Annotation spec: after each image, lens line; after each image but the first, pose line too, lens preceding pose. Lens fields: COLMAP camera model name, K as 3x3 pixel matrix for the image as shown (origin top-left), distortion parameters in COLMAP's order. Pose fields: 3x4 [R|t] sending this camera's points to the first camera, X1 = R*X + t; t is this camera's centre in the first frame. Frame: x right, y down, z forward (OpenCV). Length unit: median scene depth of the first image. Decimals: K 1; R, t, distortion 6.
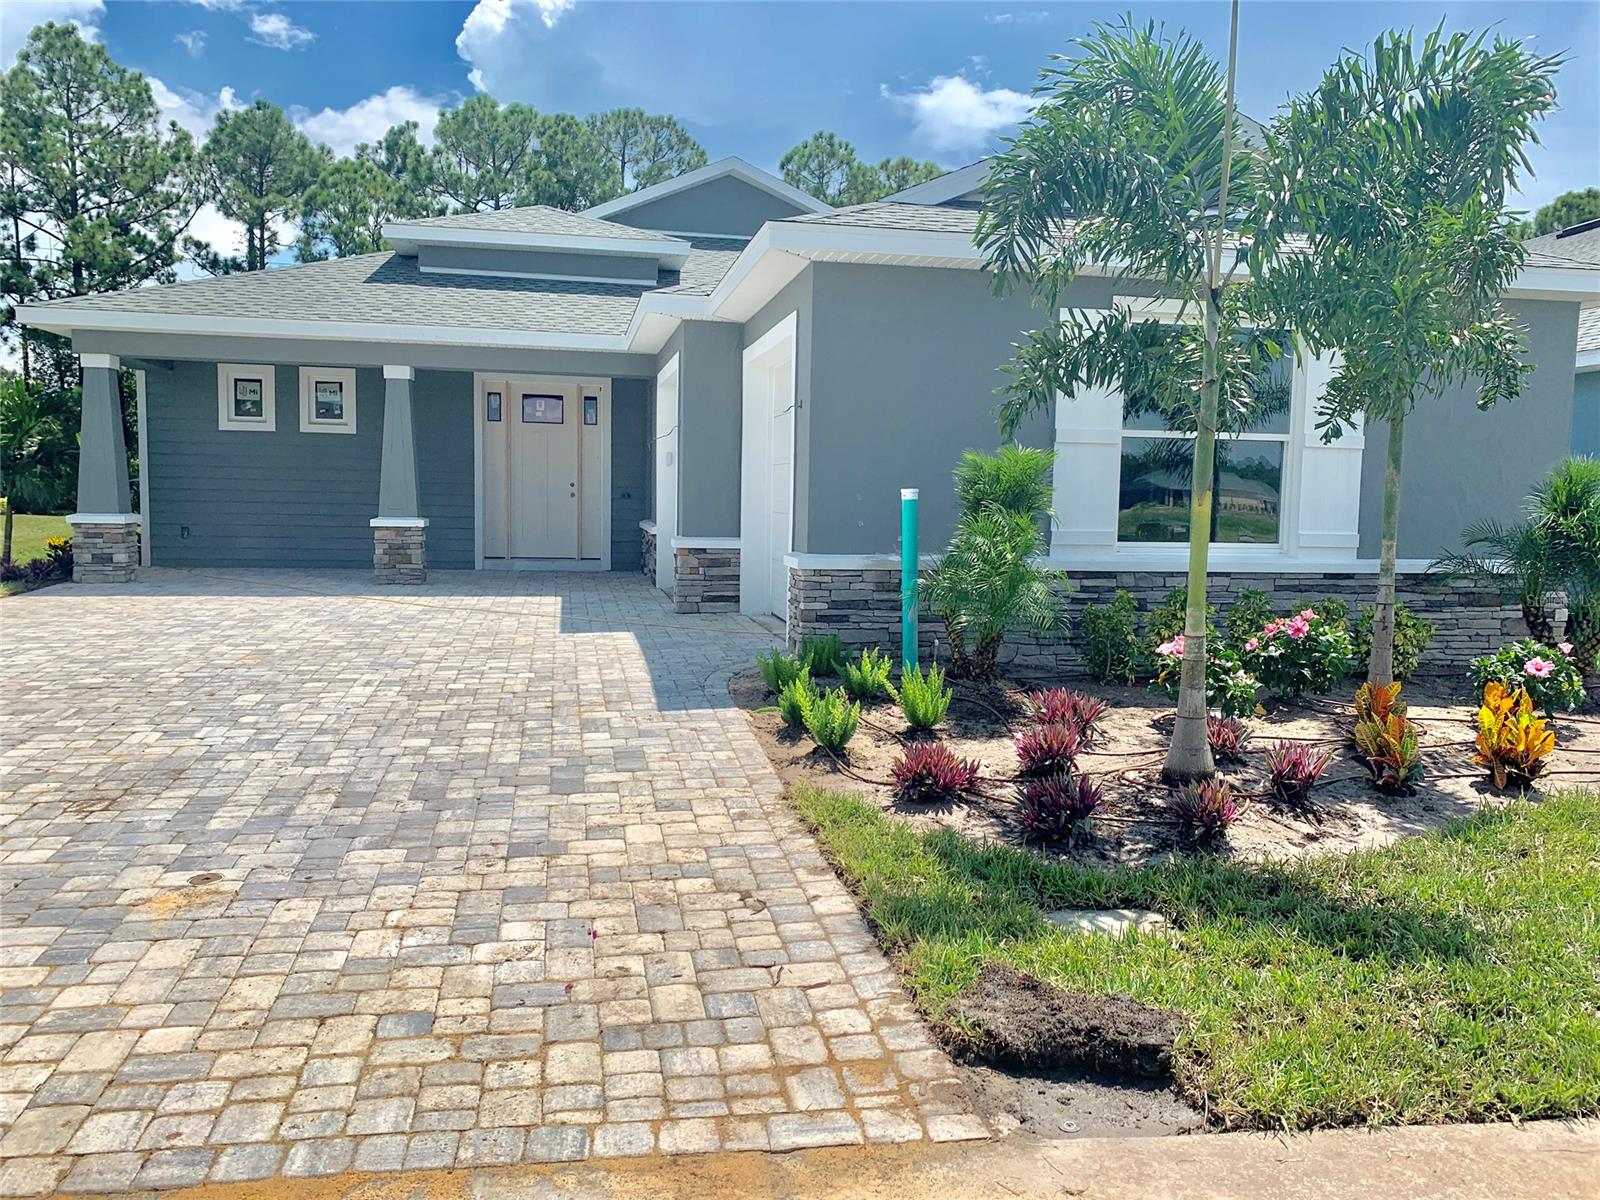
lens RADIAL K [[1192.9, 0, 800.0], [0, 1192.9, 600.0], [0, 0, 1]] dist [0.029222, -0.027607]
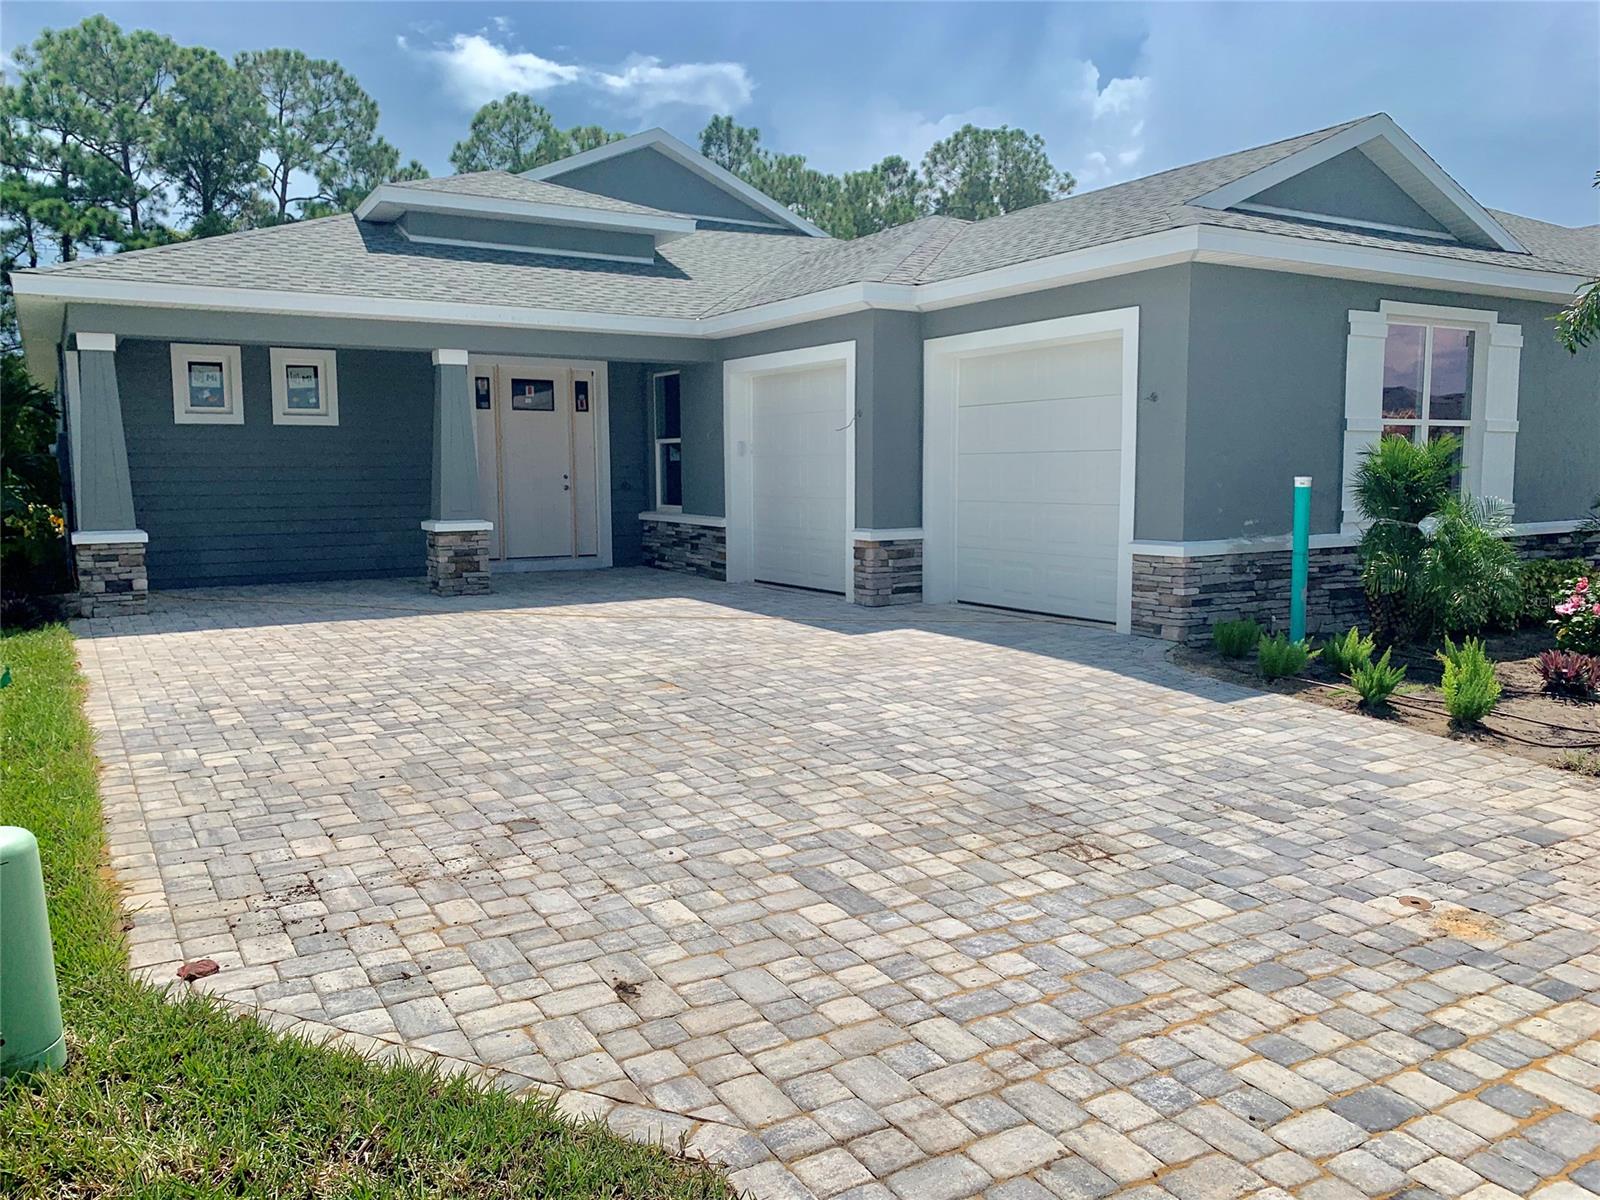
lens RADIAL K [[1192.9, 0, 800.0], [0, 1192.9, 600.0], [0, 0, 1]] dist [0.029222, -0.027607]
pose [[0.939713, -0.063045, 0.336104, -0.363420], [0.055544, 0.997947, 0.031896, -0.021895], [-0.337424, -0.011305, 0.941285, 0.067108]]
